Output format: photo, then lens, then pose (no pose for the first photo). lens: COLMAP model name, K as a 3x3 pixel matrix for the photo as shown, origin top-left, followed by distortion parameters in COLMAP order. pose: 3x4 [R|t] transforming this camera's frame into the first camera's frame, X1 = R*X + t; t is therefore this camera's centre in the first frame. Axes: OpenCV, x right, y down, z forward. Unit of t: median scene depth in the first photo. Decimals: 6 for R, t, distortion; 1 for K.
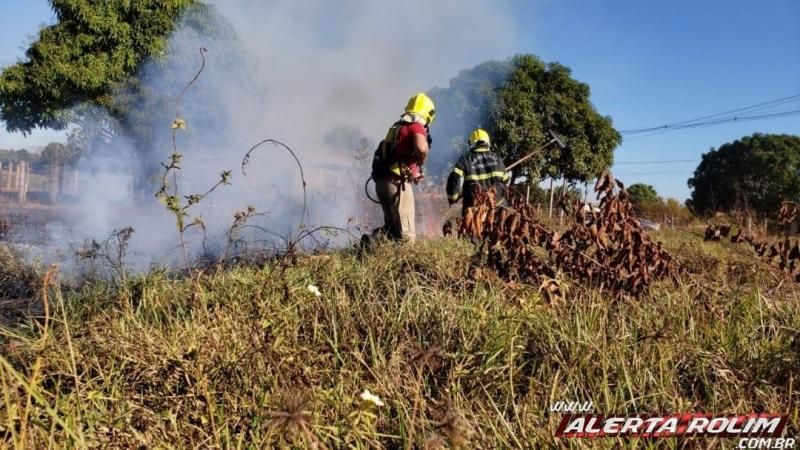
lens RADIAL K [[605.0, 0, 400.0], [0, 605.0, 225.0], [0, 0, 1]] dist [0.006349, 0.003214]
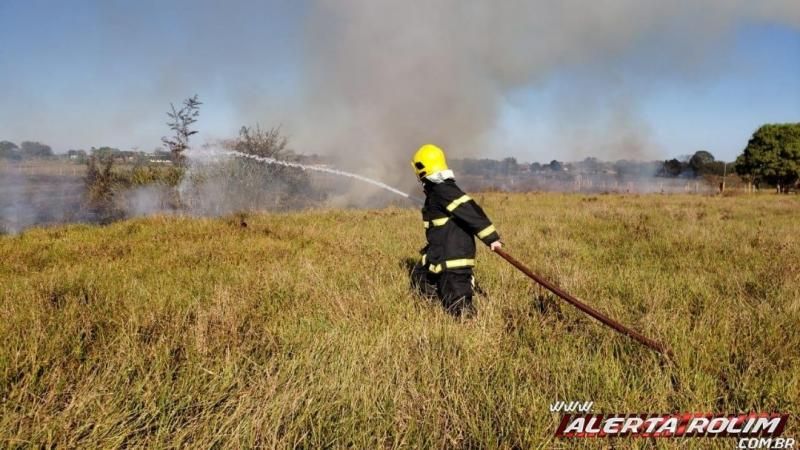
lens RADIAL K [[611.3, 0, 400.0], [0, 611.3, 225.0], [0, 0, 1]] dist [-0.007558, 0.000529]
pose [[0.568256, -0.009059, -0.822802, 1.099966], [0.007439, 0.999955, -0.005872, 0.130000], [0.822818, -0.002783, 0.568298, -2.556057]]
